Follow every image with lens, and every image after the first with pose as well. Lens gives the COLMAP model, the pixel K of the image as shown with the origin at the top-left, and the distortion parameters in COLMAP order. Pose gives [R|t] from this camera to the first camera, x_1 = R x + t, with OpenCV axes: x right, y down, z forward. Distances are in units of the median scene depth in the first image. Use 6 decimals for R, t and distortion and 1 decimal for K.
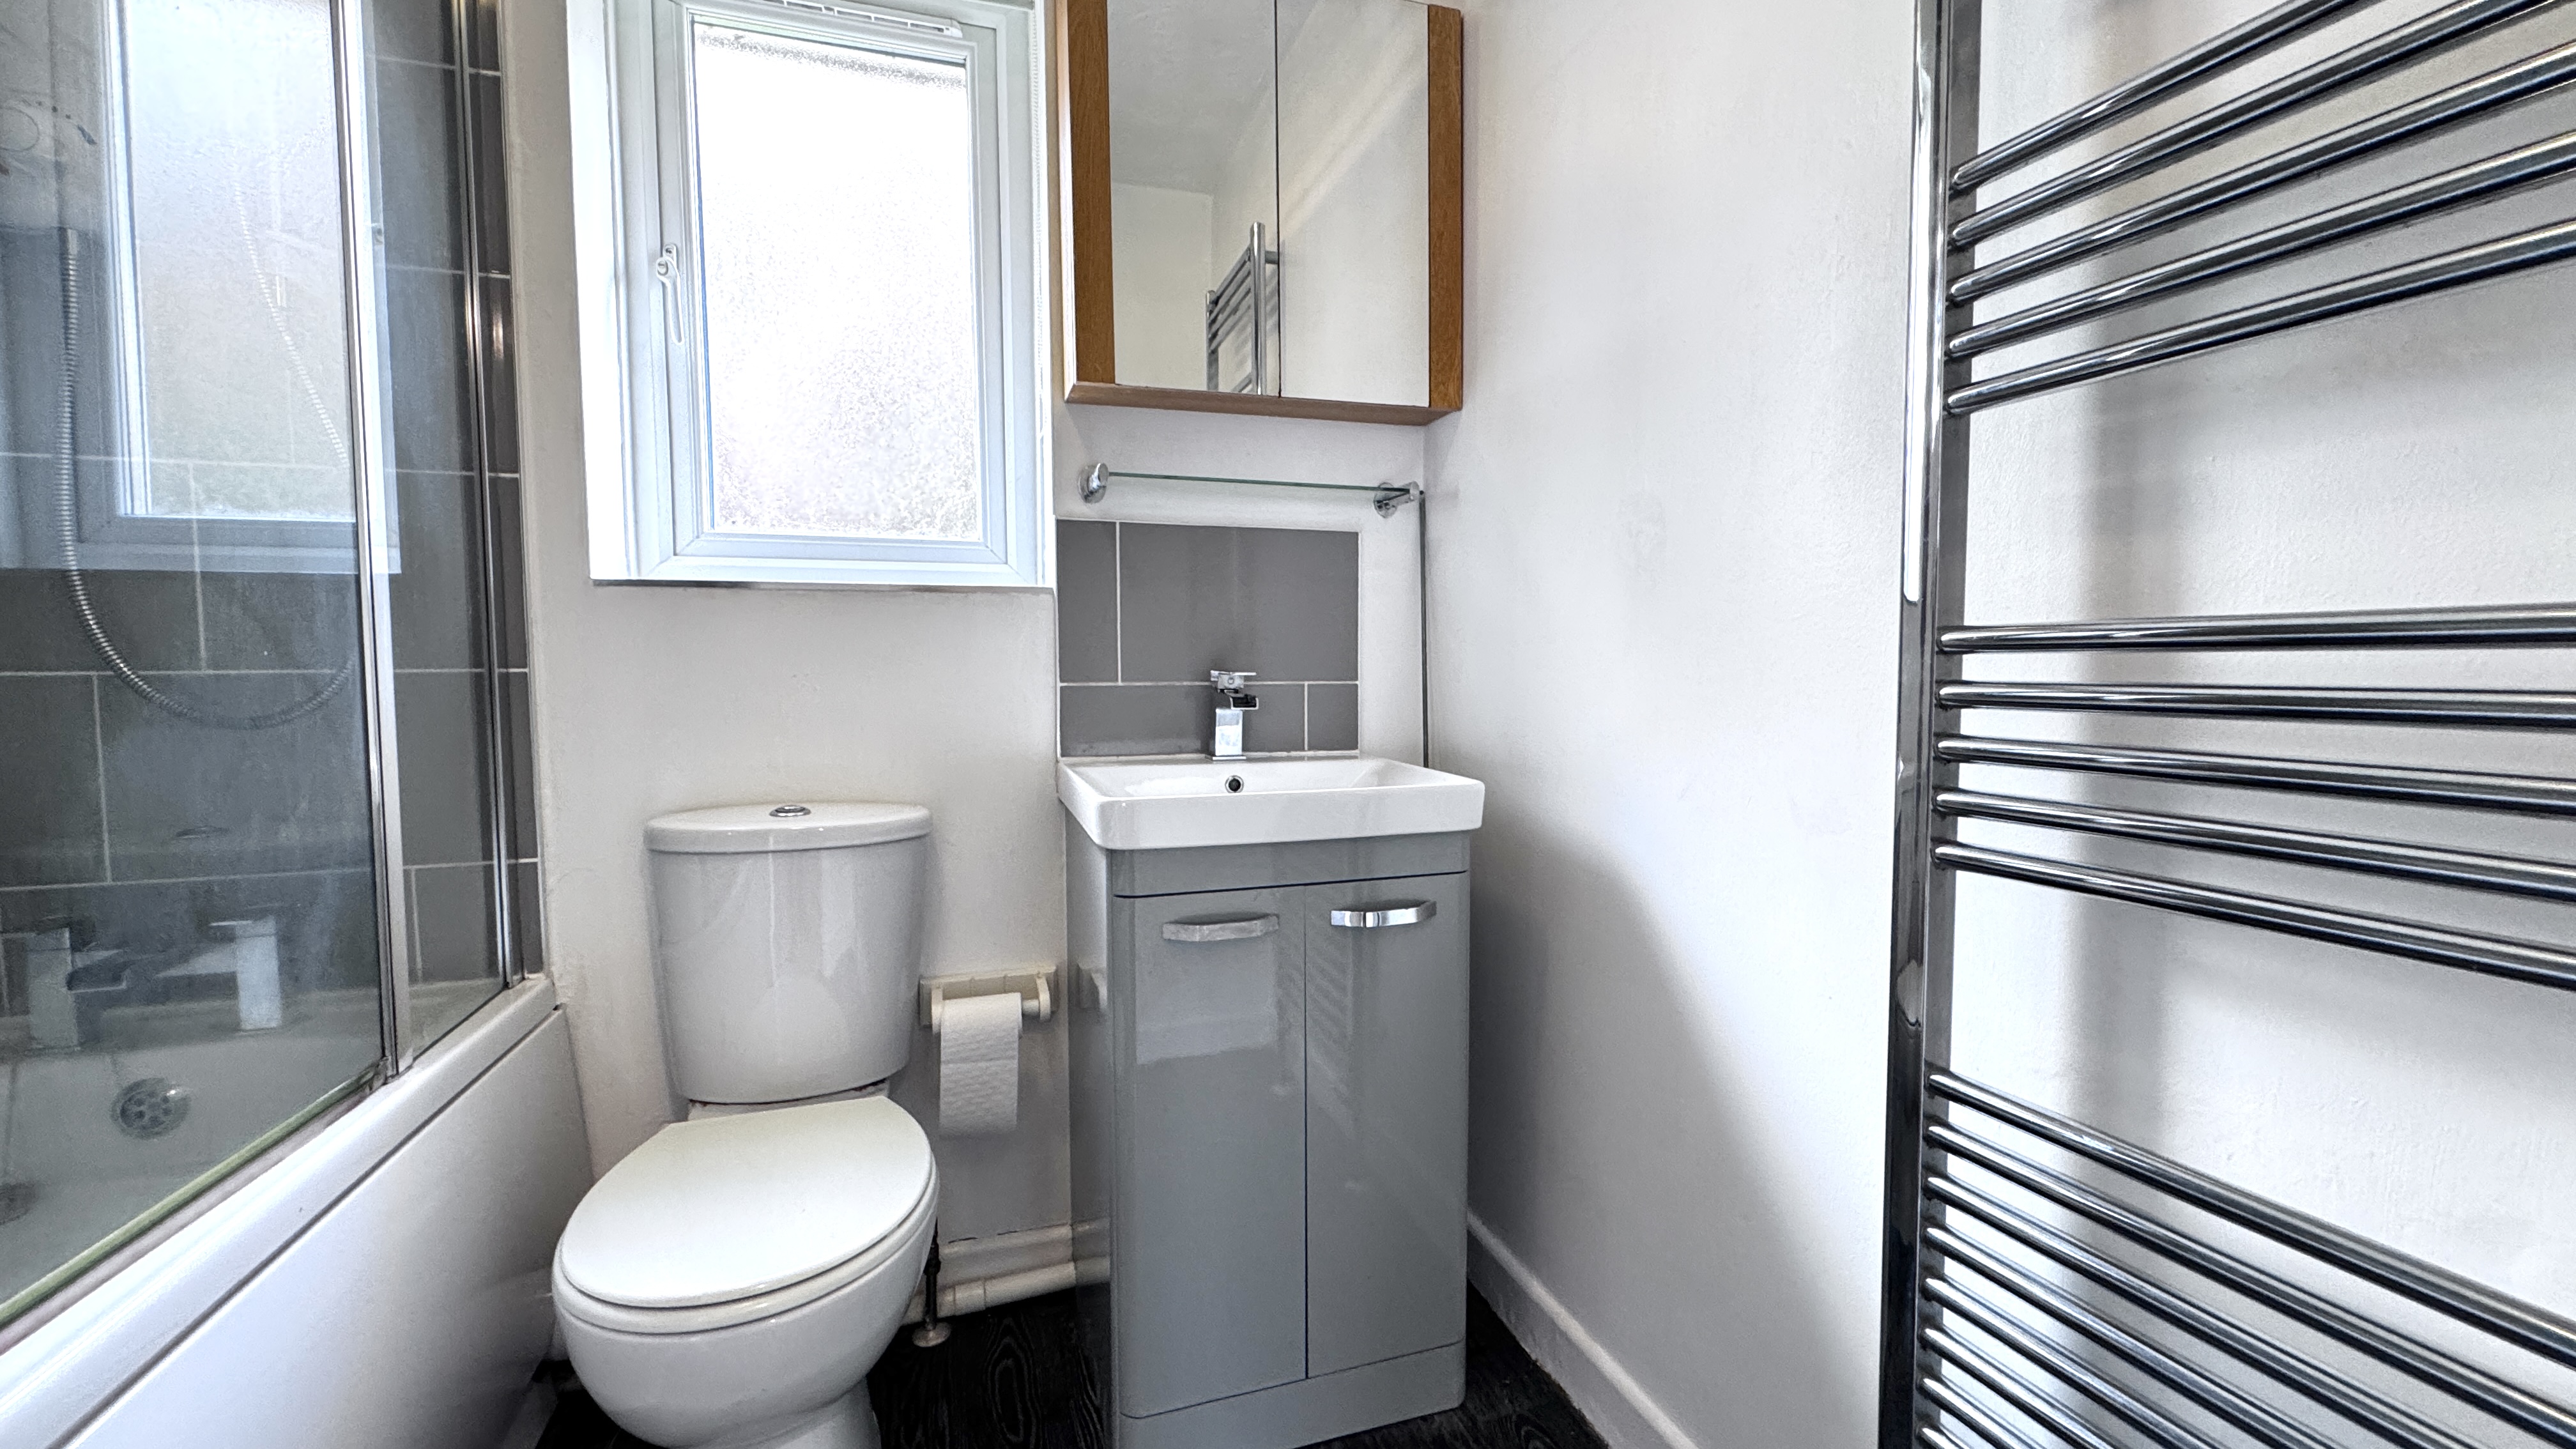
lens RADIAL K [[1025.8, 0, 1288.7], [0, 1025.8, 720.6], [0, 0, 1]] dist [-0.001726, -0.000063]
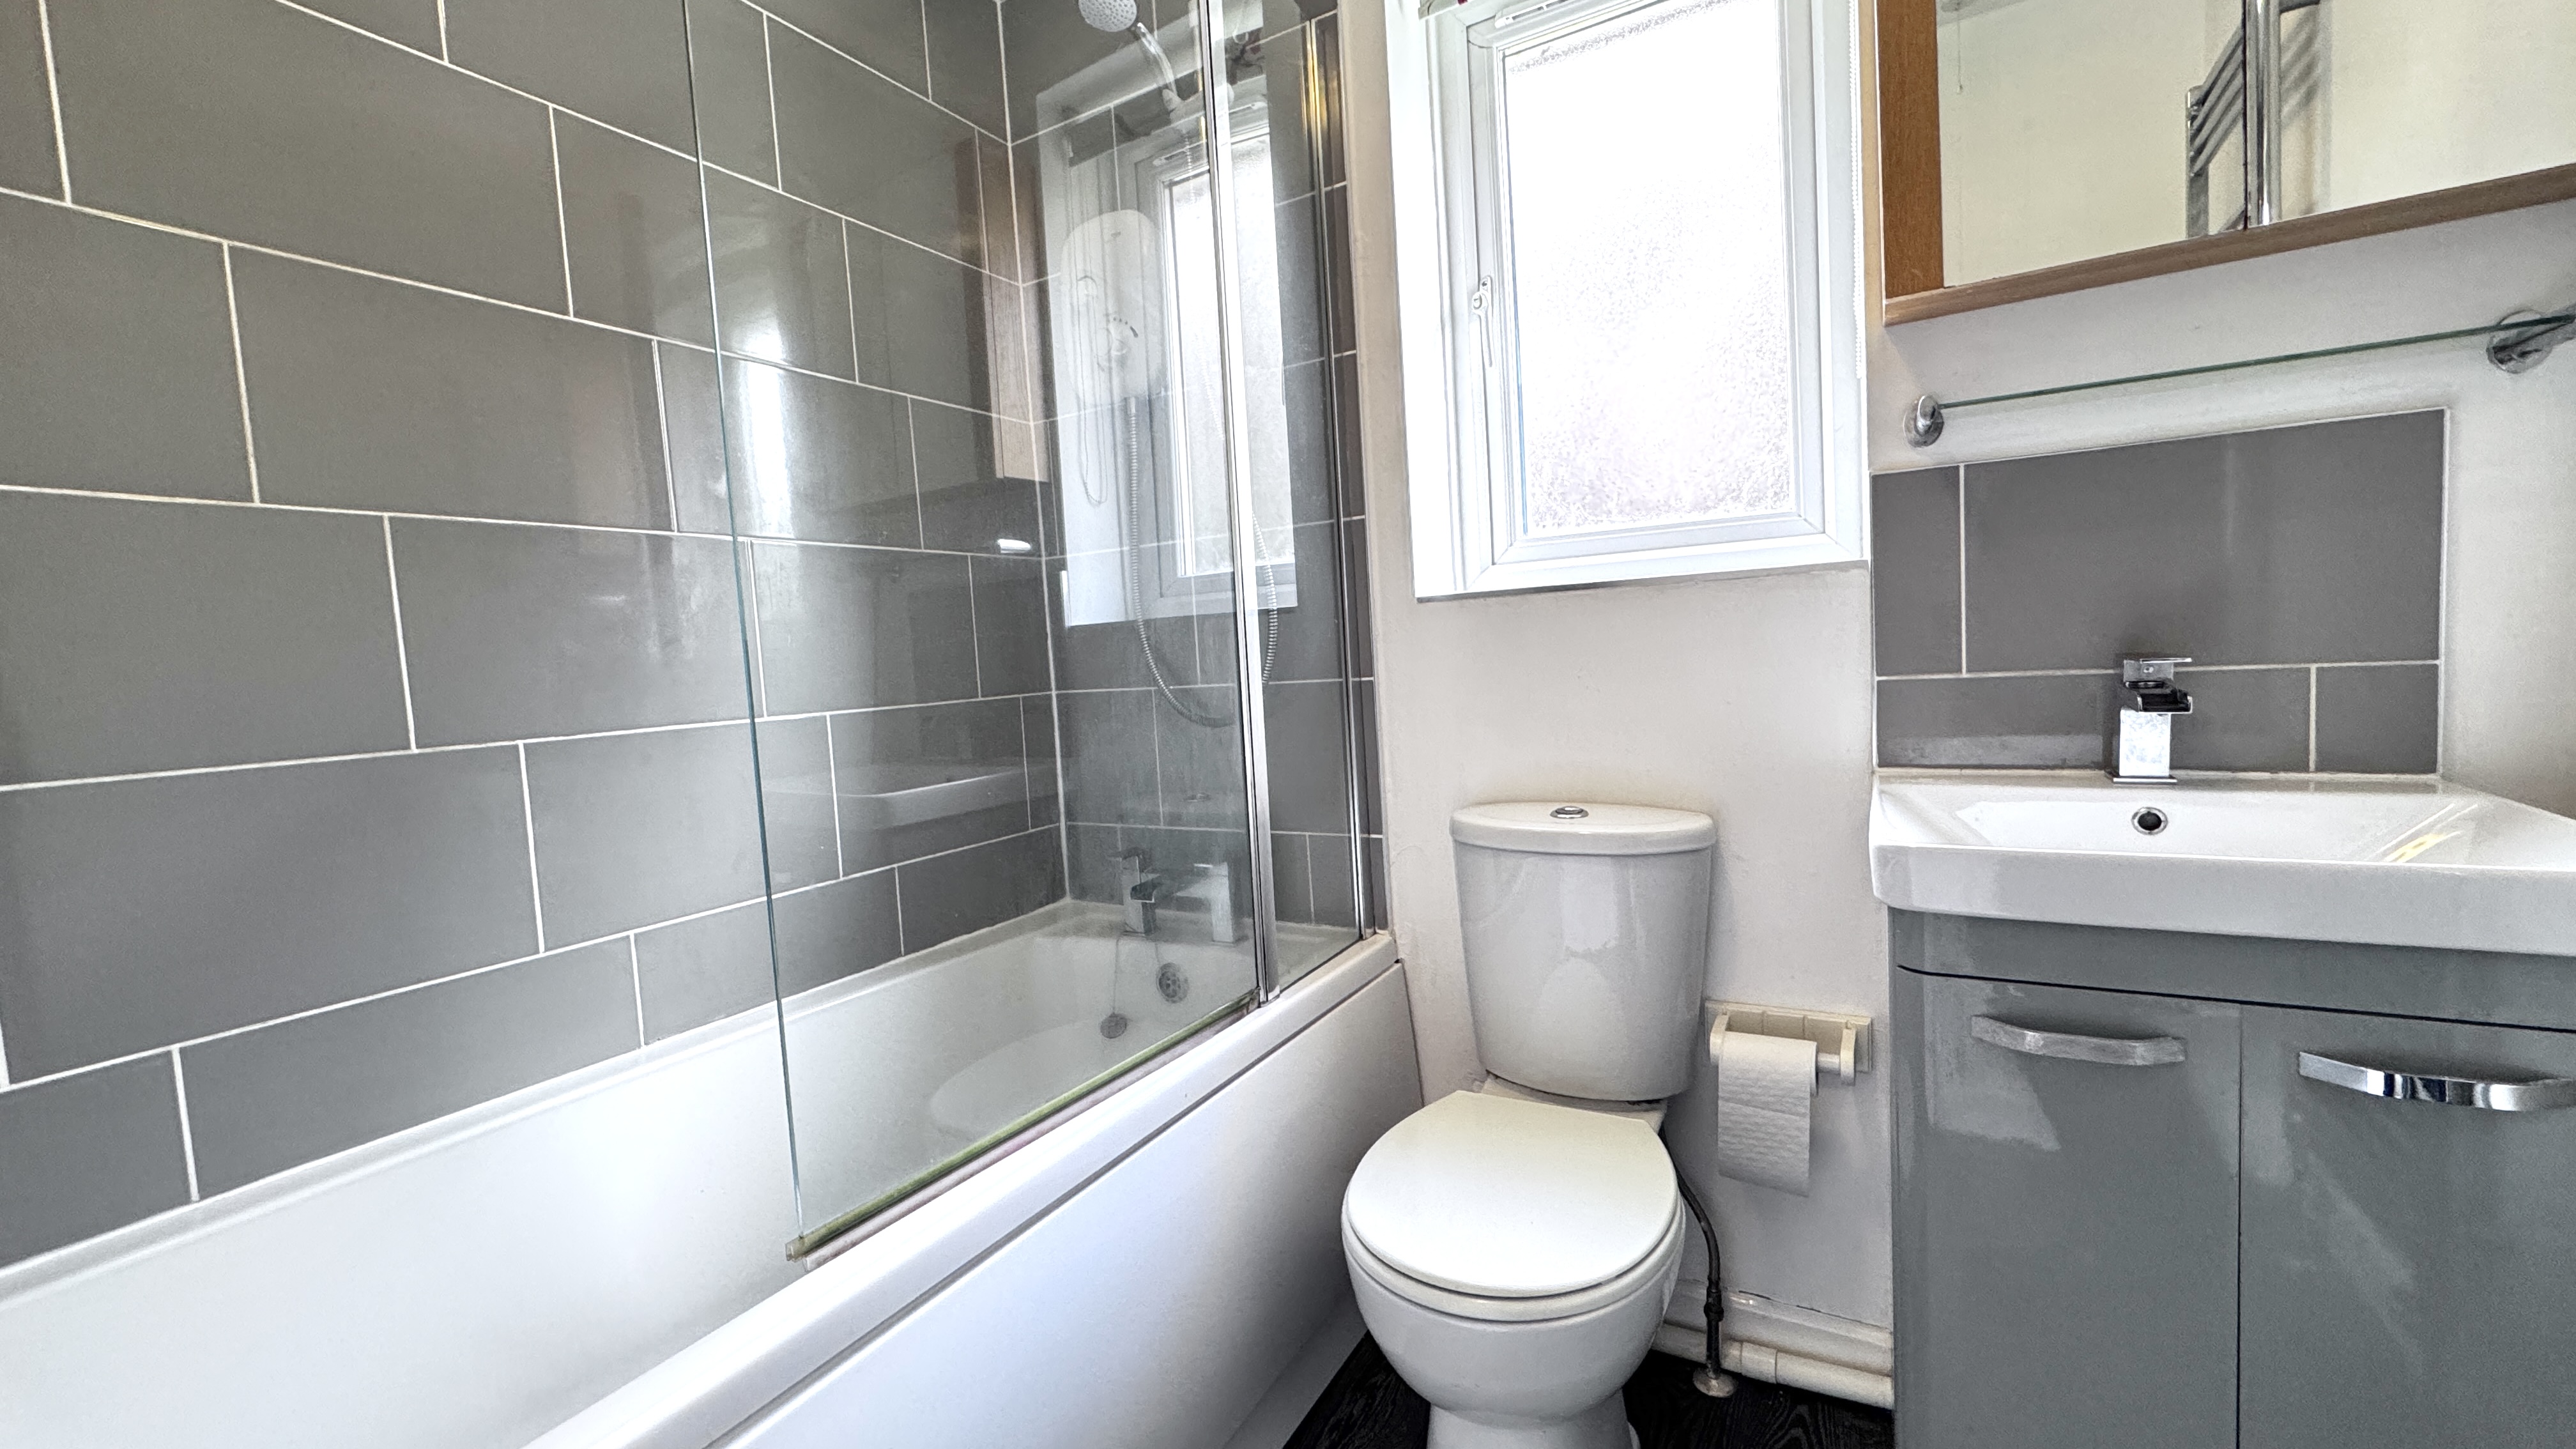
lens RADIAL K [[1025.8, 0, 1288.7], [0, 1025.8, 720.6], [0, 0, 1]] dist [-0.001726, -0.000063]
pose [[0.662660, 0.016739, -0.748733, 0.082149], [0.013880, 0.999304, 0.034625, -0.038792], [0.748792, -0.033337, 0.661966, 0.116326]]
